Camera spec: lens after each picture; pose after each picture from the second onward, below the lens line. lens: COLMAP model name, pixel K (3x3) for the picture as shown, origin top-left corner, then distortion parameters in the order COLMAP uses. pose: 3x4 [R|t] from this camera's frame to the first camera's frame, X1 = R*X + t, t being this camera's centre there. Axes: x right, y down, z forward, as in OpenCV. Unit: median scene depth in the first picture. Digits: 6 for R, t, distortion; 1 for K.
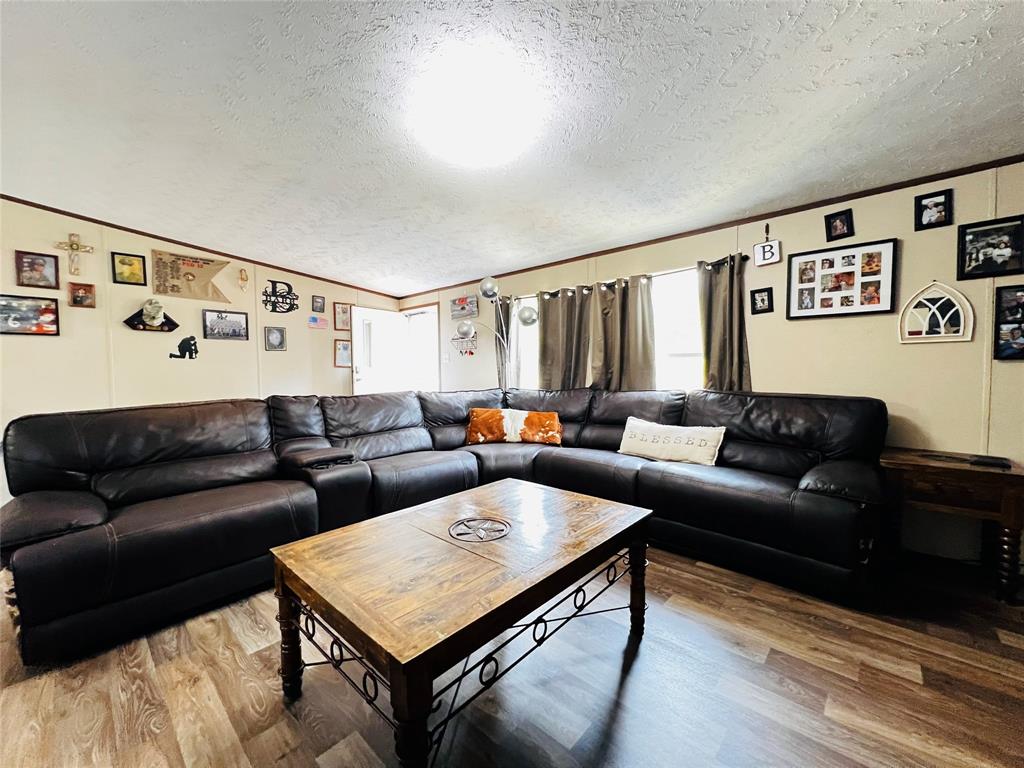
lens RADIAL K [[410.3, 0, 511.3], [0, 410.3, 384.5], [0, 0, 1]] dist [-0.003191, 0.000710]
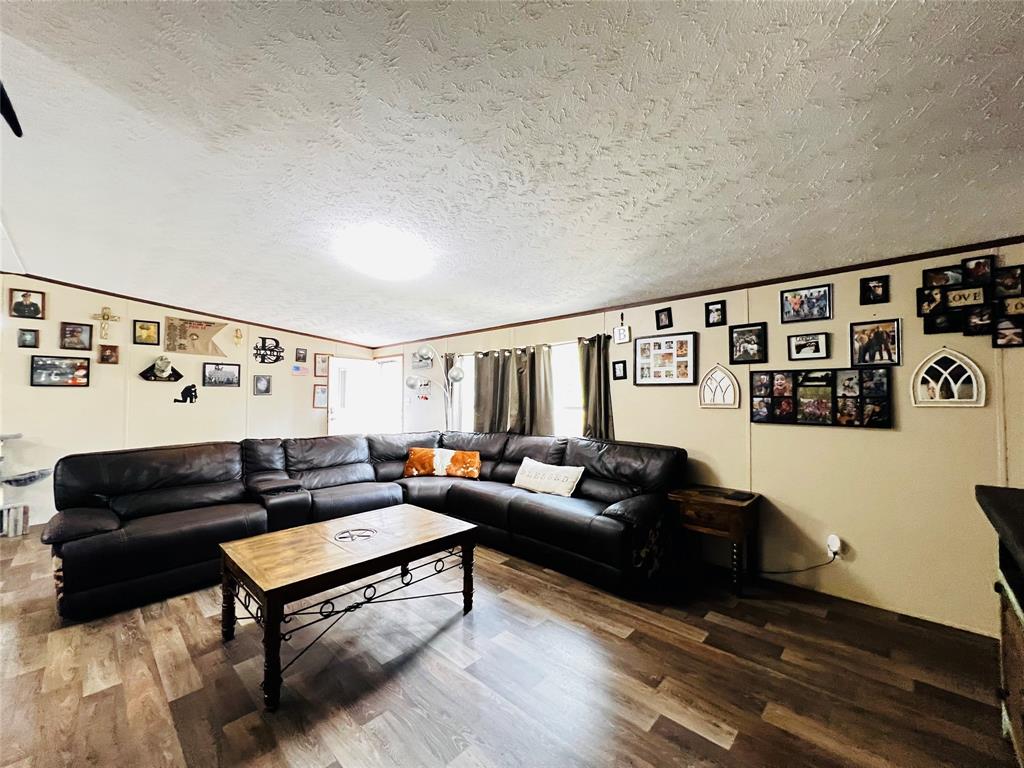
lens RADIAL K [[410.3, 0, 511.3], [0, 410.3, 384.5], [0, 0, 1]] dist [-0.003191, 0.000710]
pose [[0.999859, 0.009592, -0.013809, 0.278350], [-0.010531, 0.997520, -0.069589, -0.061764], [0.013107, 0.069725, 0.997480, -0.309678]]
